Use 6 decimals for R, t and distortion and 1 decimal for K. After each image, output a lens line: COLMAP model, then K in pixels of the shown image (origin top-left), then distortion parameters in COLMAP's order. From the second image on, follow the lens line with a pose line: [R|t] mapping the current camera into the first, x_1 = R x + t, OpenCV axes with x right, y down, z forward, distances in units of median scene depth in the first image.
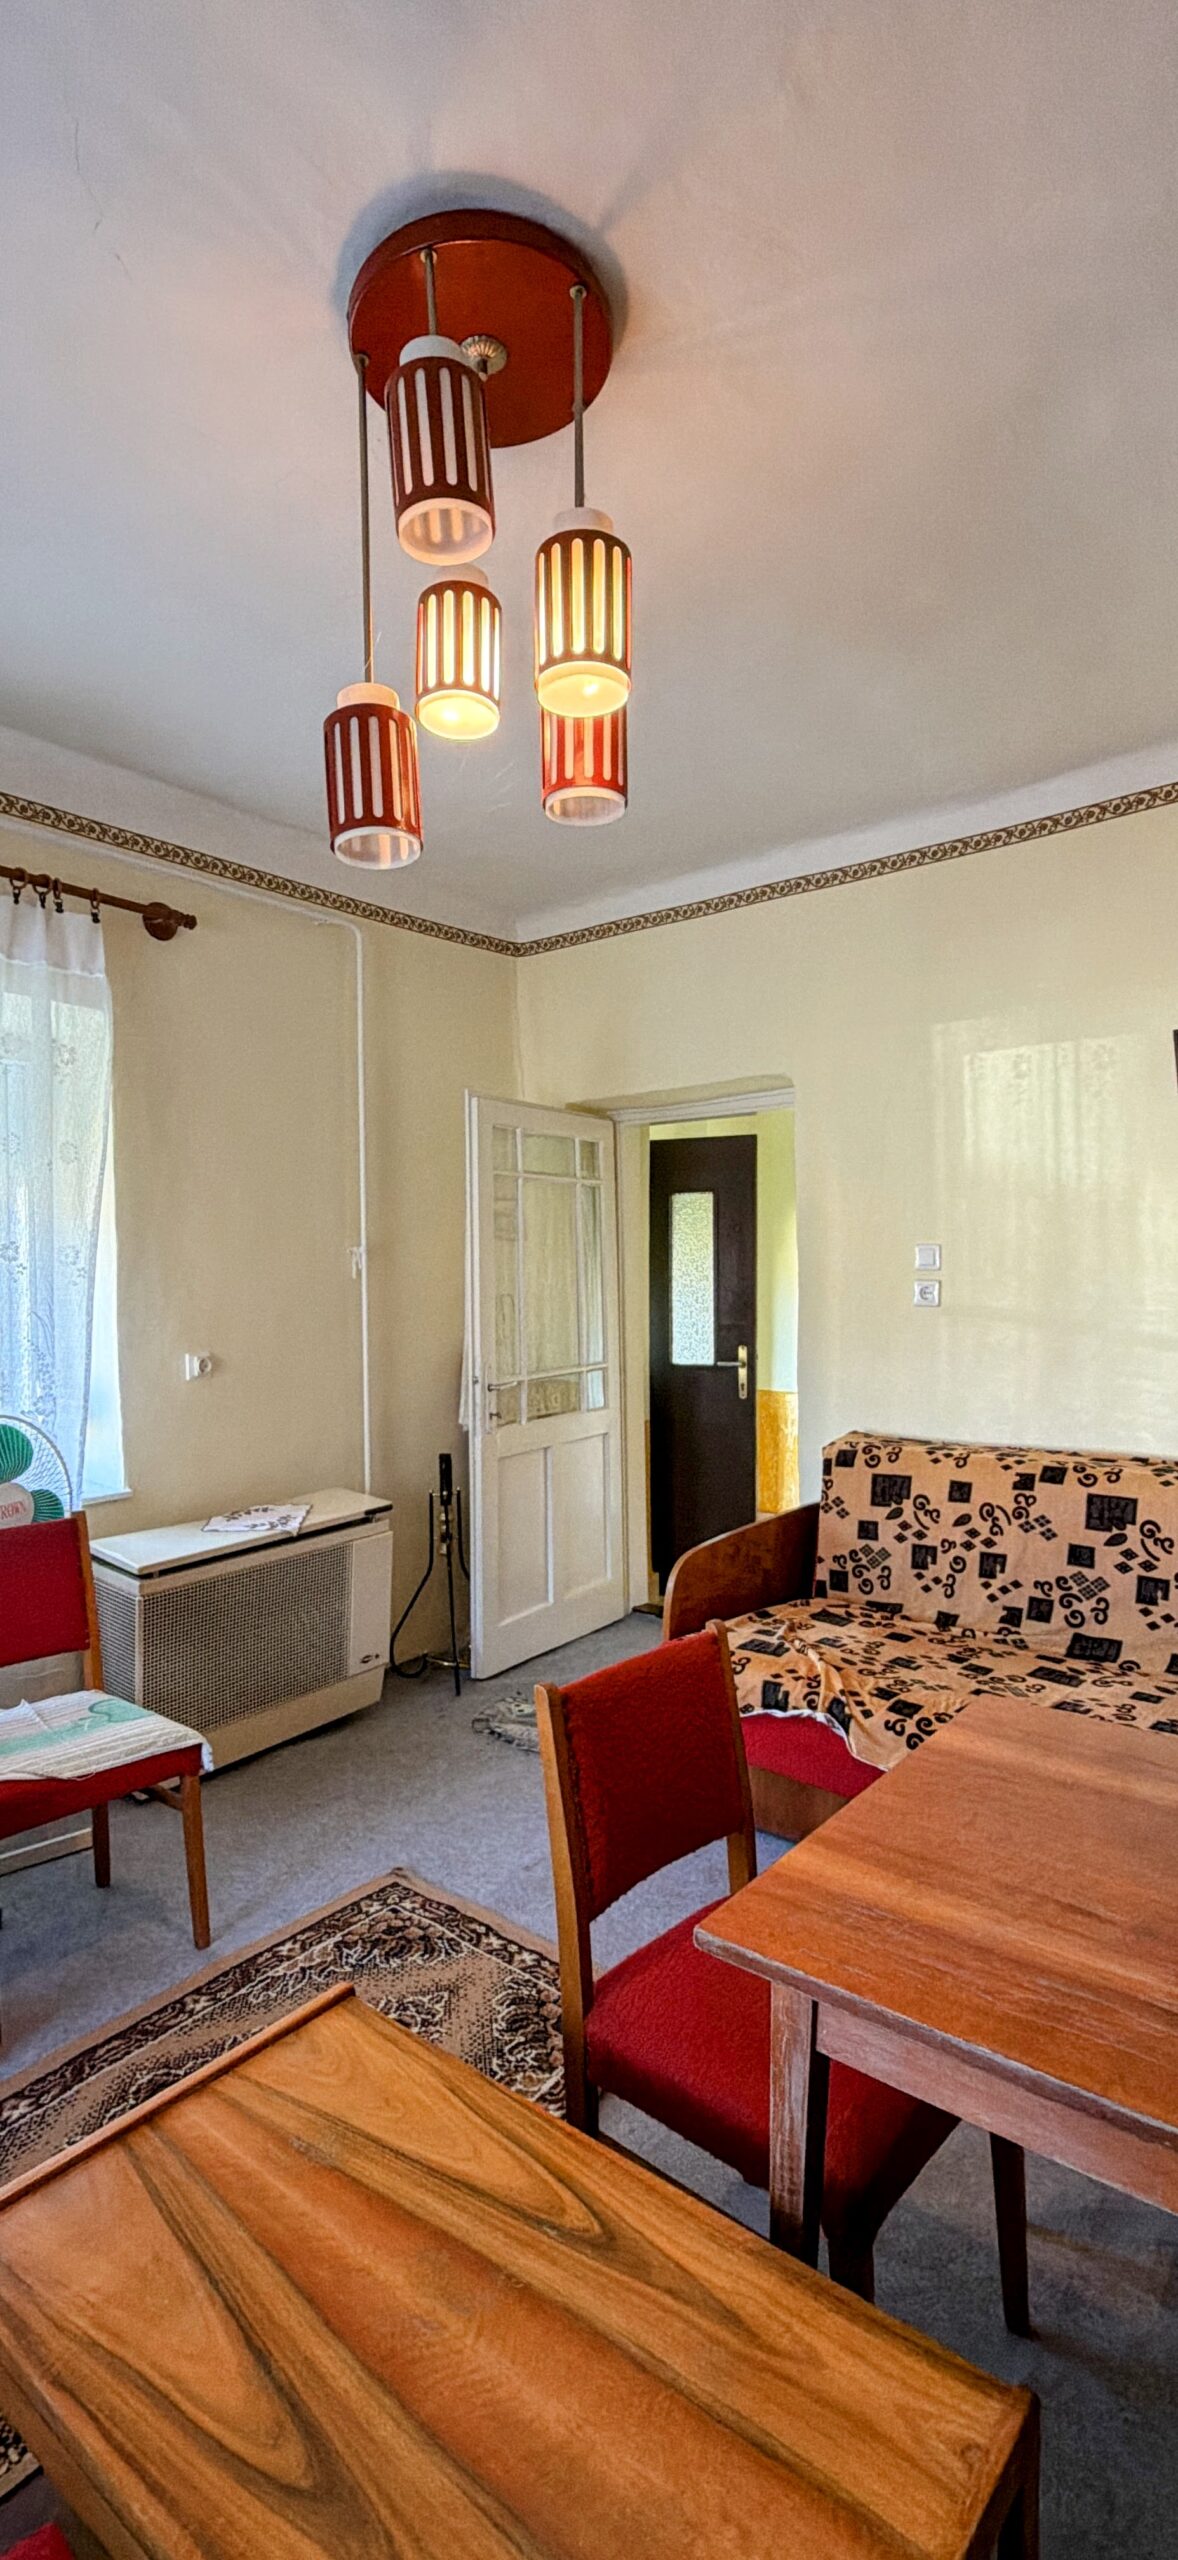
lens RADIAL K [[1159.1, 0, 591.7], [0, 1159.1, 1287.9], [0, 0, 1]] dist [-0.002680, -0.000408]
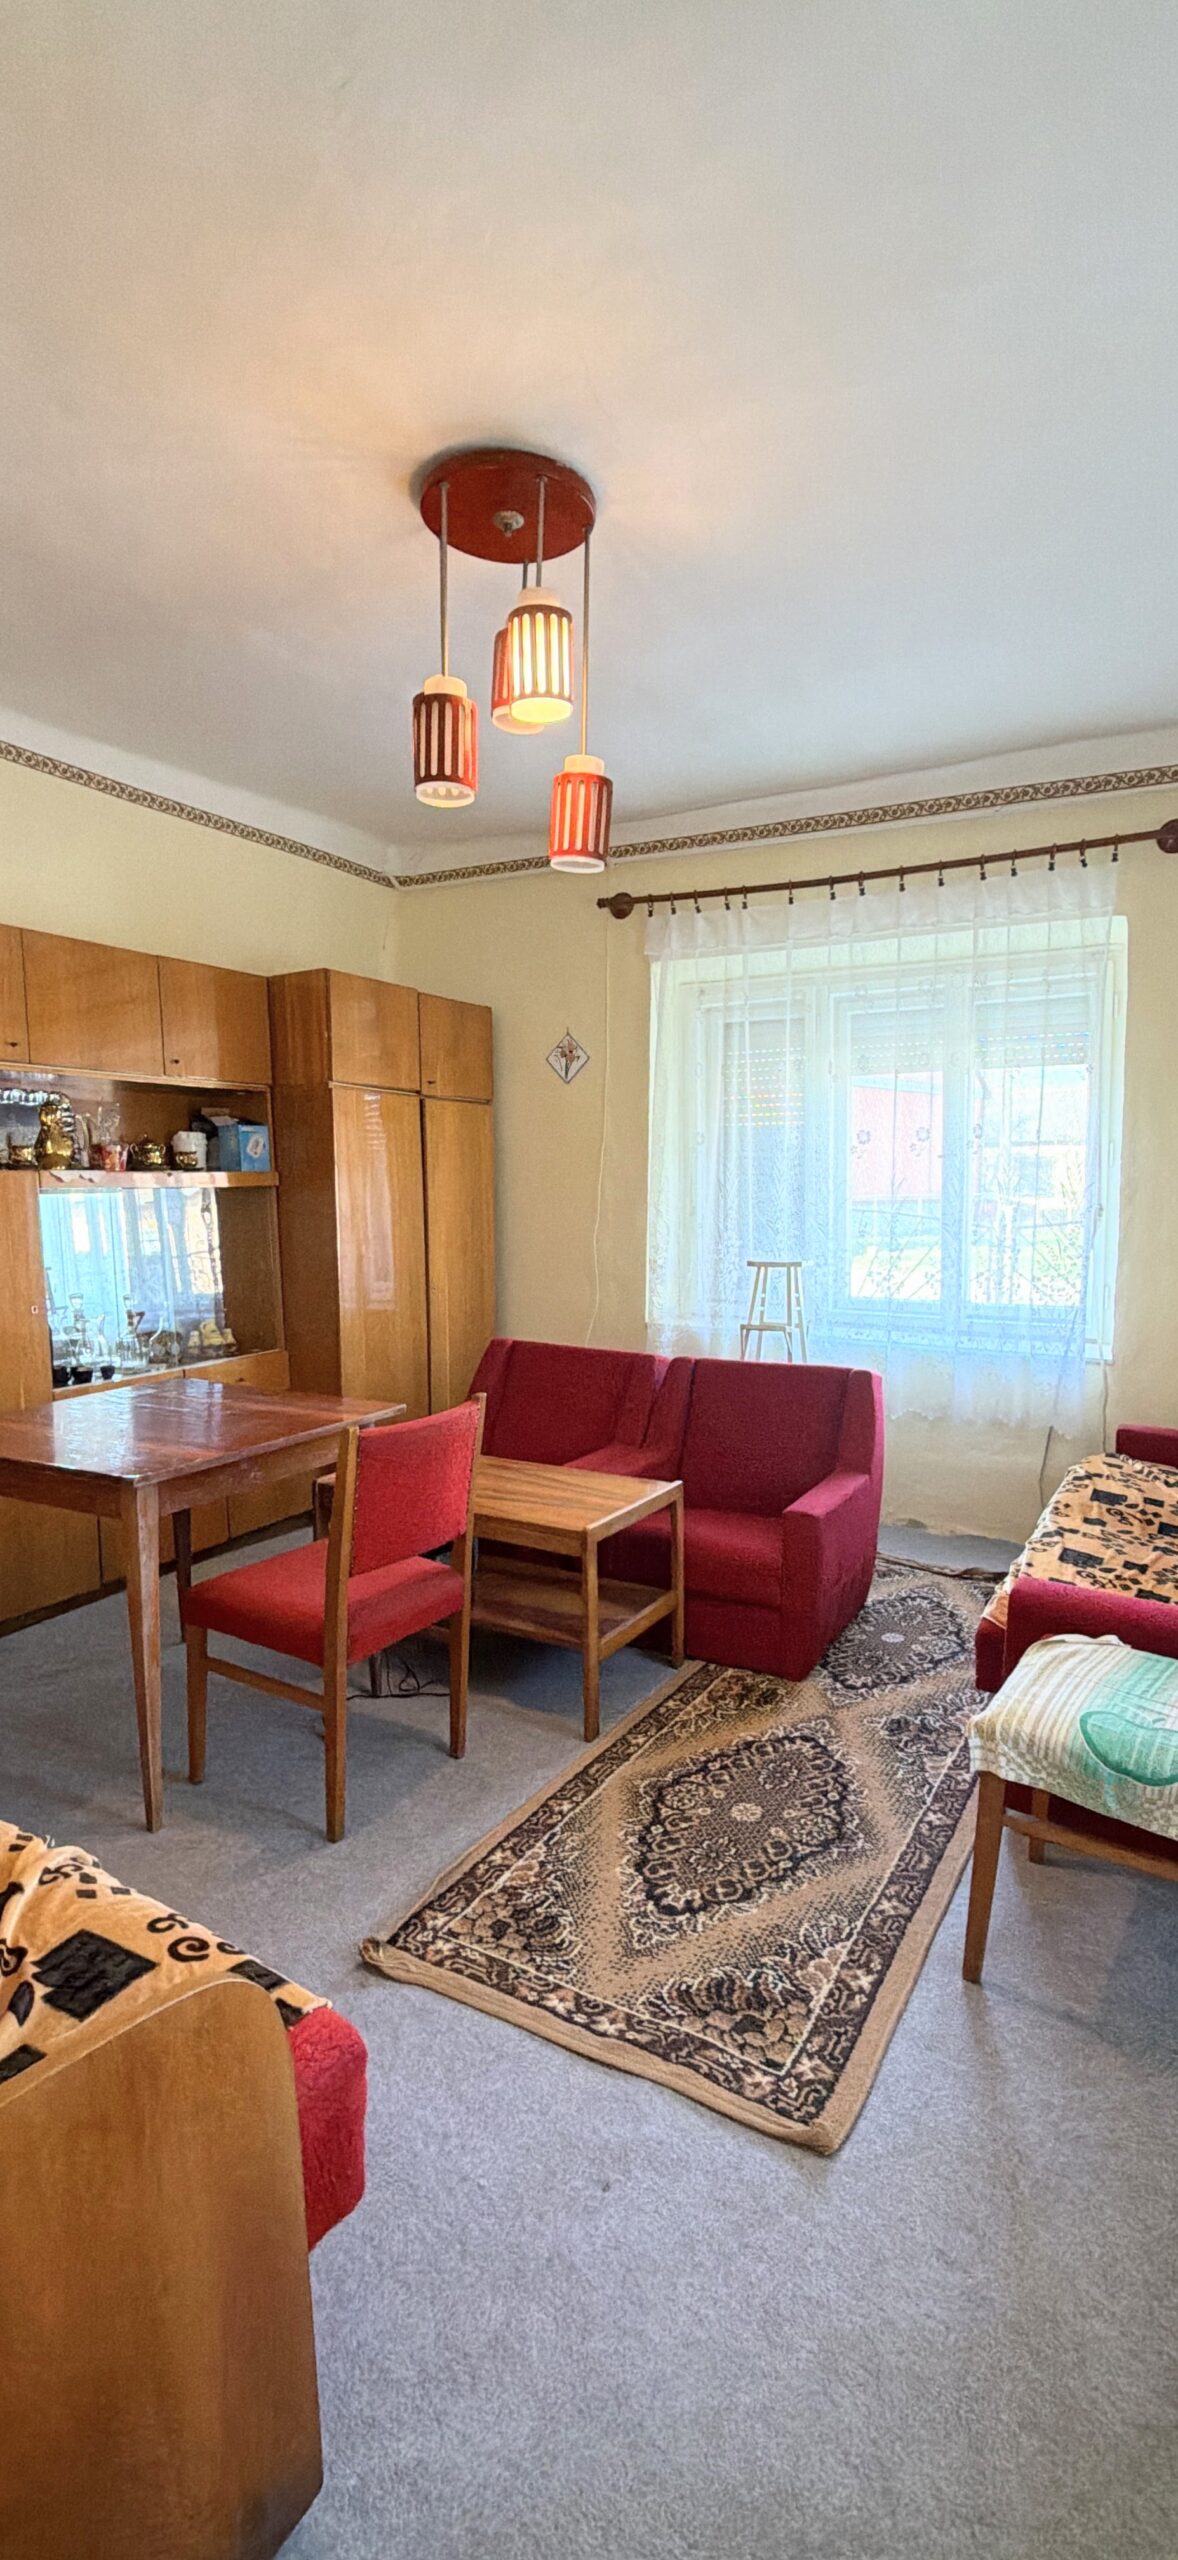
lens RADIAL K [[1159.1, 0, 591.7], [0, 1159.1, 1287.9], [0, 0, 1]] dist [-0.002680, -0.000408]
pose [[-0.987836, 0.020743, -0.154108, 0.032745], [0.001633, 0.992391, 0.123113, 0.001969], [0.155489, 0.121364, -0.980354, 1.738008]]
